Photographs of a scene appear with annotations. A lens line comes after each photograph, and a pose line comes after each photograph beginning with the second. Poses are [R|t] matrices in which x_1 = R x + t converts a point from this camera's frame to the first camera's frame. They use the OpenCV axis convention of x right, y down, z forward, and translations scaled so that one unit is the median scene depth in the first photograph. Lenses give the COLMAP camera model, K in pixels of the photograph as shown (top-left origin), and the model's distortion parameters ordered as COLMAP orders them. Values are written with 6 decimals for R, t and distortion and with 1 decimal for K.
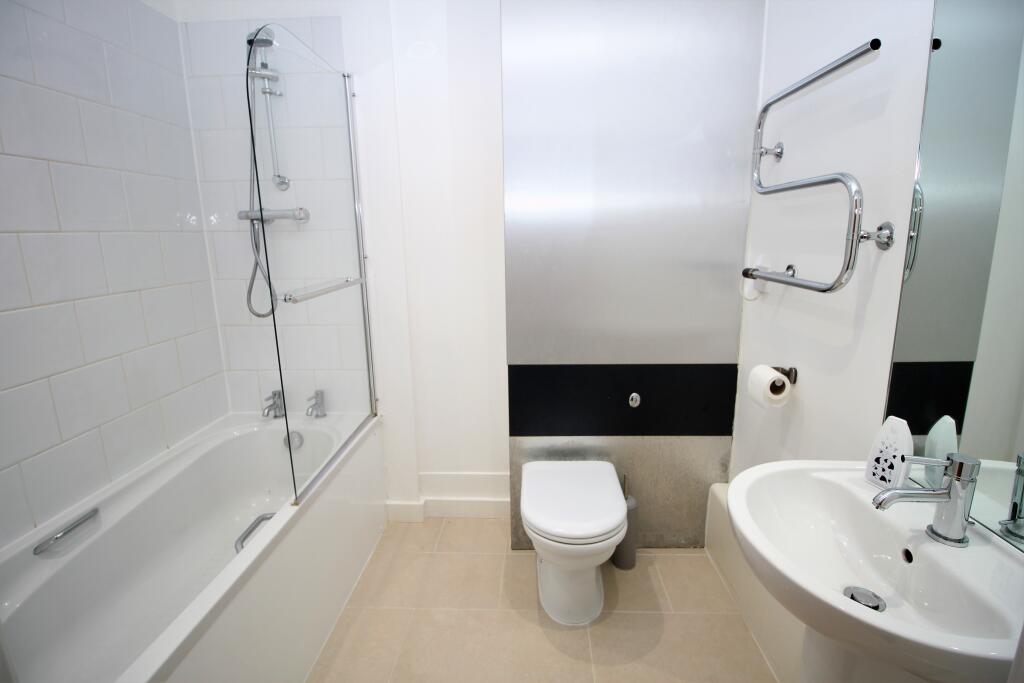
lens RADIAL K [[481.0, 0, 517.8], [0, 481.0, 336.4], [0, 0, 1]] dist [0.001683, -0.006916]
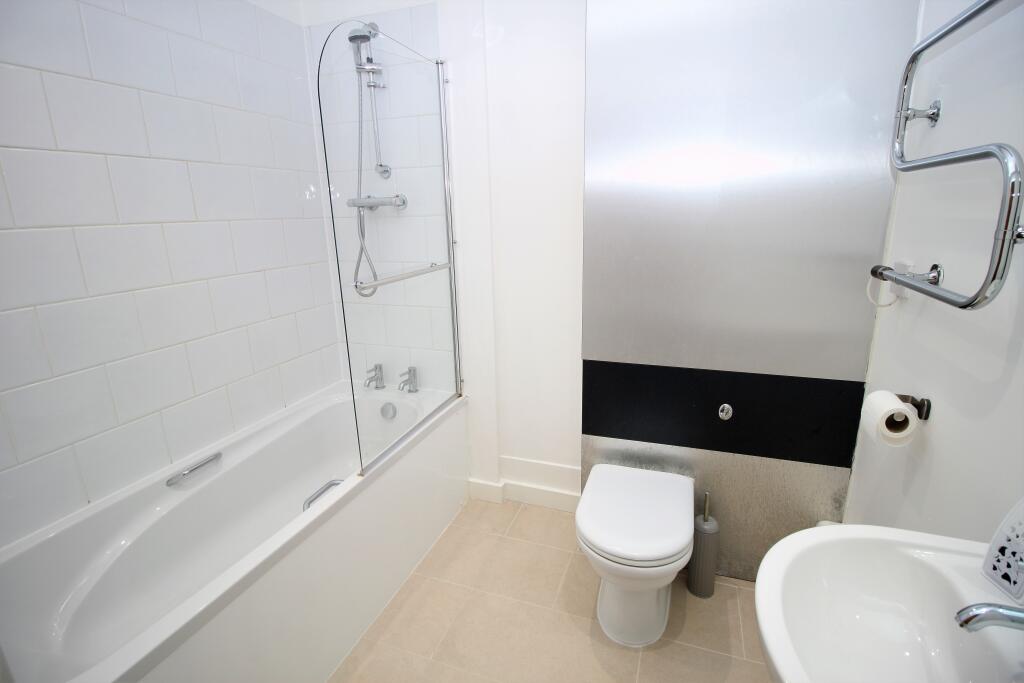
lens RADIAL K [[481.0, 0, 507.5], [0, 481.0, 336.5], [0, 0, 1]] dist [0.001683, -0.006916]
pose [[0.954146, 0.068084, -0.291497, 0.120339], [-0.054842, 0.997068, 0.053369, -0.030959], [0.294276, -0.034935, 0.955082, 0.058883]]
